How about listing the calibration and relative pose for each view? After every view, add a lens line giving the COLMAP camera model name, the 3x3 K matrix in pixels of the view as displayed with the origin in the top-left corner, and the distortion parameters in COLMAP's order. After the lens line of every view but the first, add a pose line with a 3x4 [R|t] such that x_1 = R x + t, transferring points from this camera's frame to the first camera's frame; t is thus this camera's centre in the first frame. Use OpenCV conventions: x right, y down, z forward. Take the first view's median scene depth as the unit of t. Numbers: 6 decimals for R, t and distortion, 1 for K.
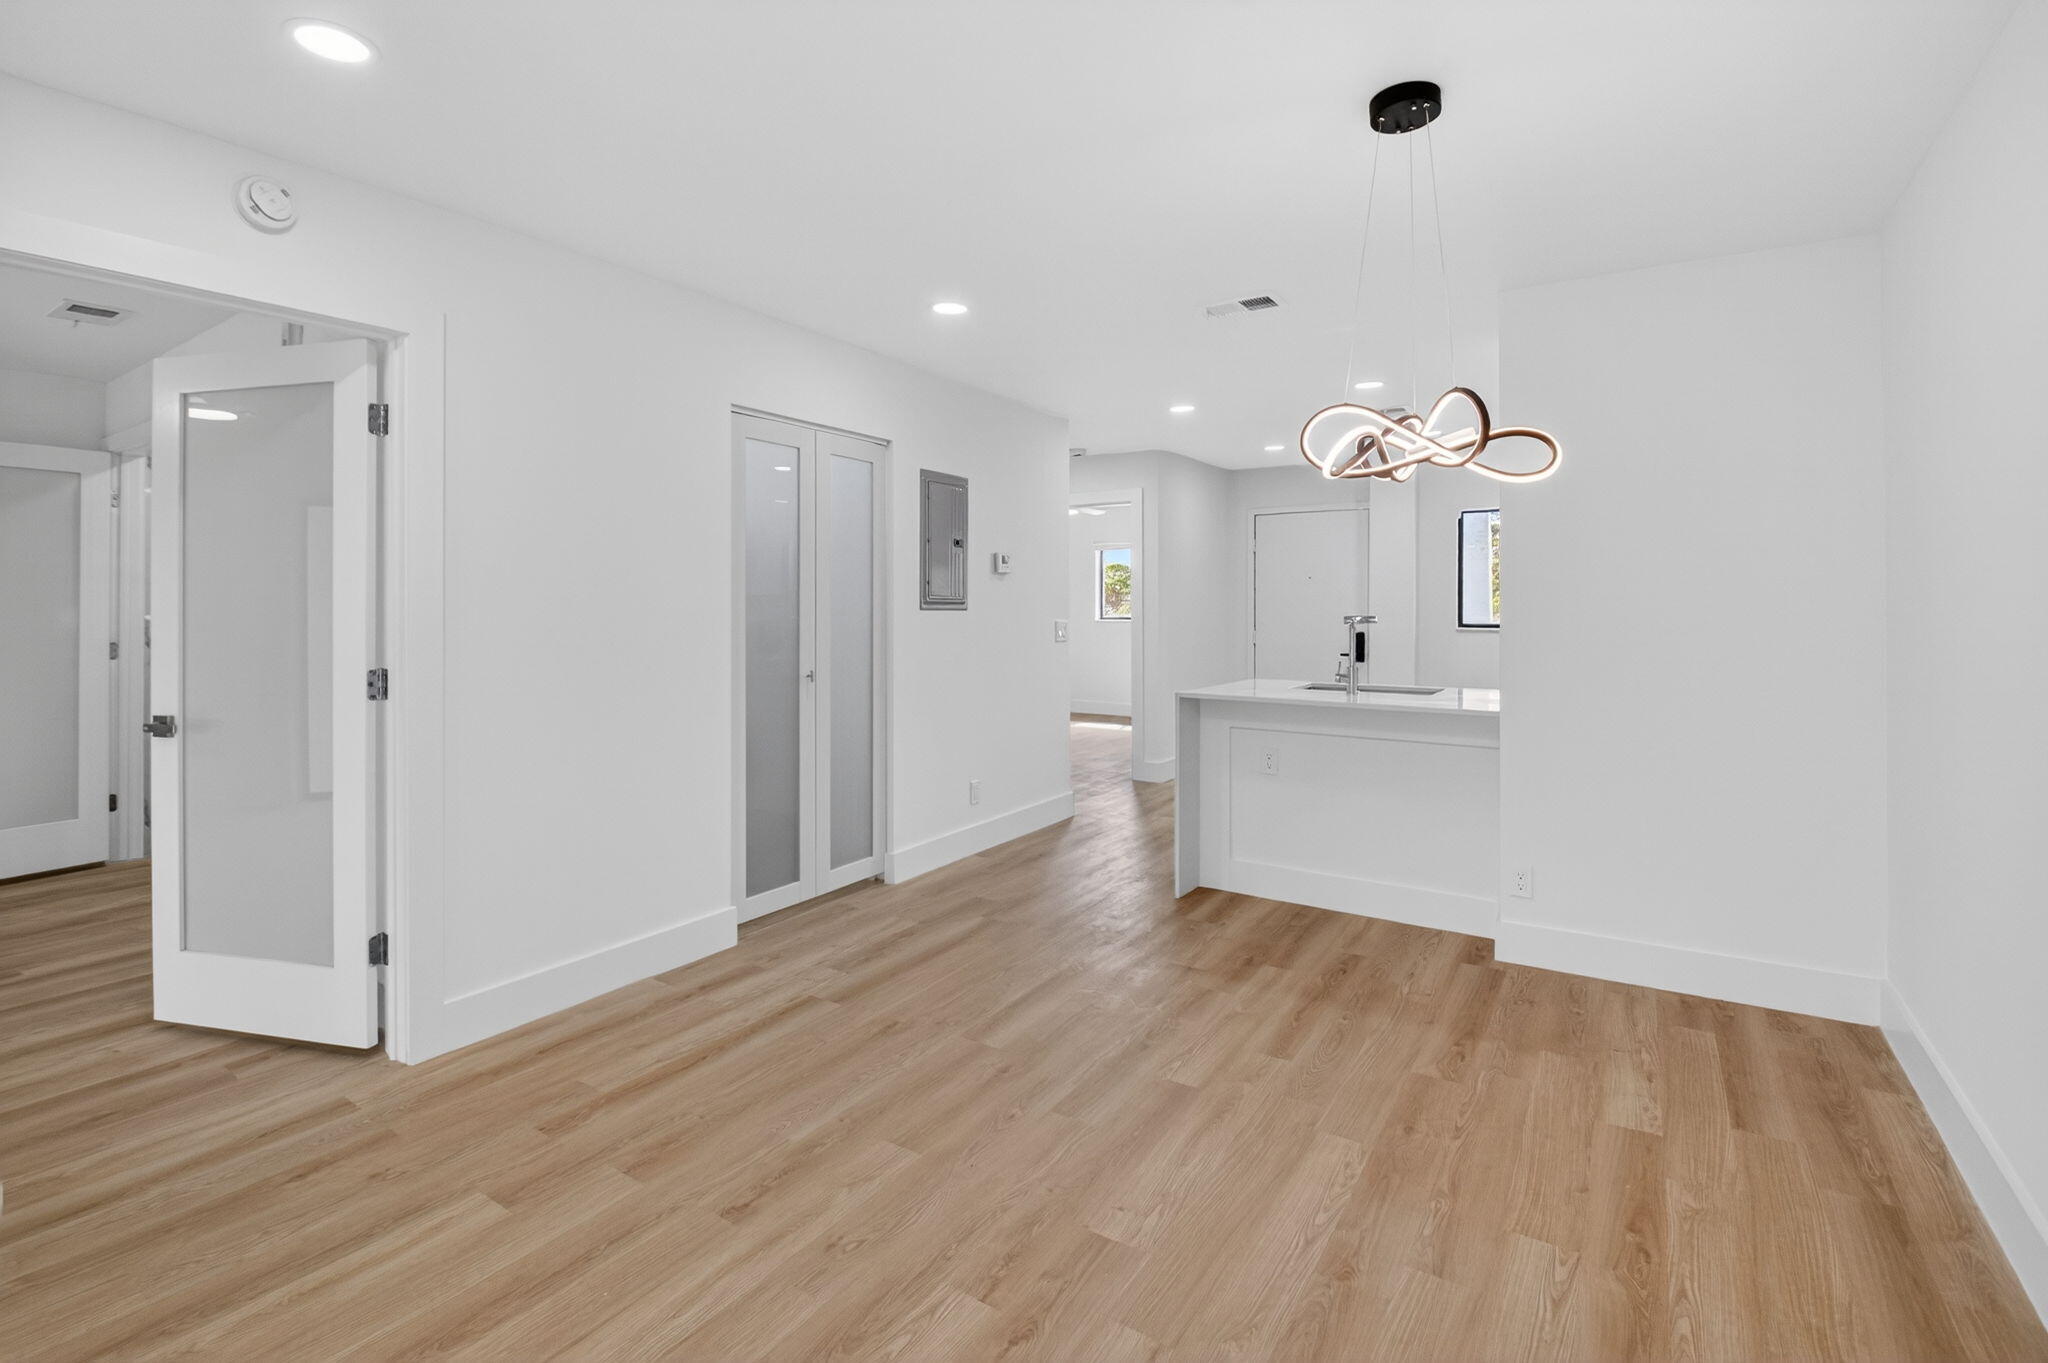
lens RADIAL K [[930.2, 0, 1061.7], [0, 930.2, 604.1], [0, 0, 1]] dist [-0.005533, -0.011263]
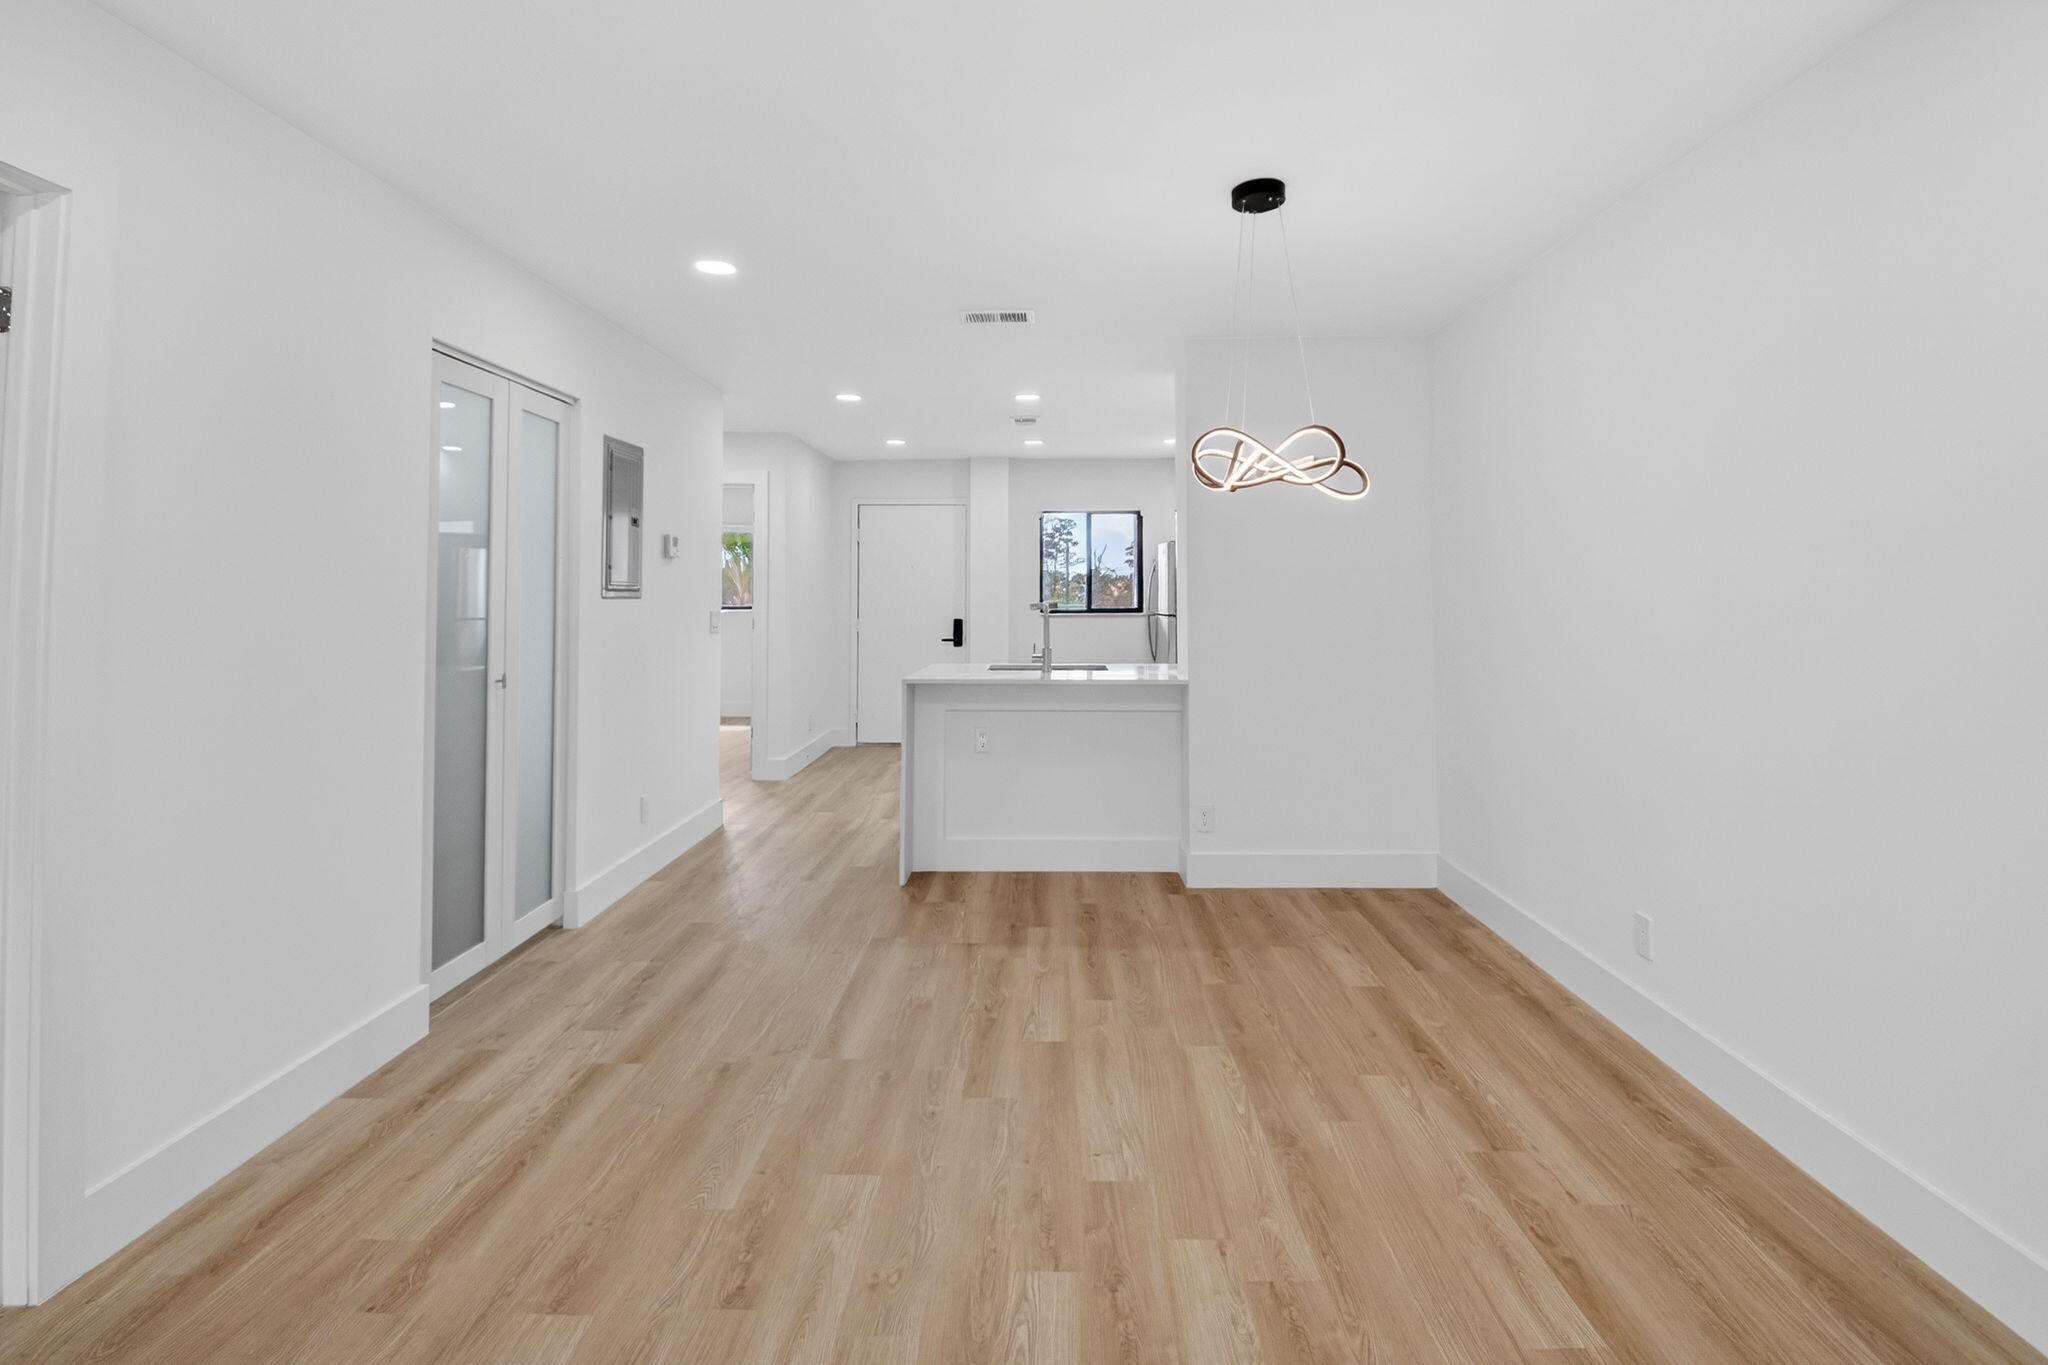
lens RADIAL K [[930.2, 0, 1063.5], [0, 930.2, 558.2], [0, 0, 1]] dist [-0.005533, -0.011263]
pose [[0.847682, 0.017314, 0.530223, -0.411918], [0.002432, 0.999330, -0.036520, -0.000236], [-0.530500, 0.032247, 0.847072, 0.065570]]
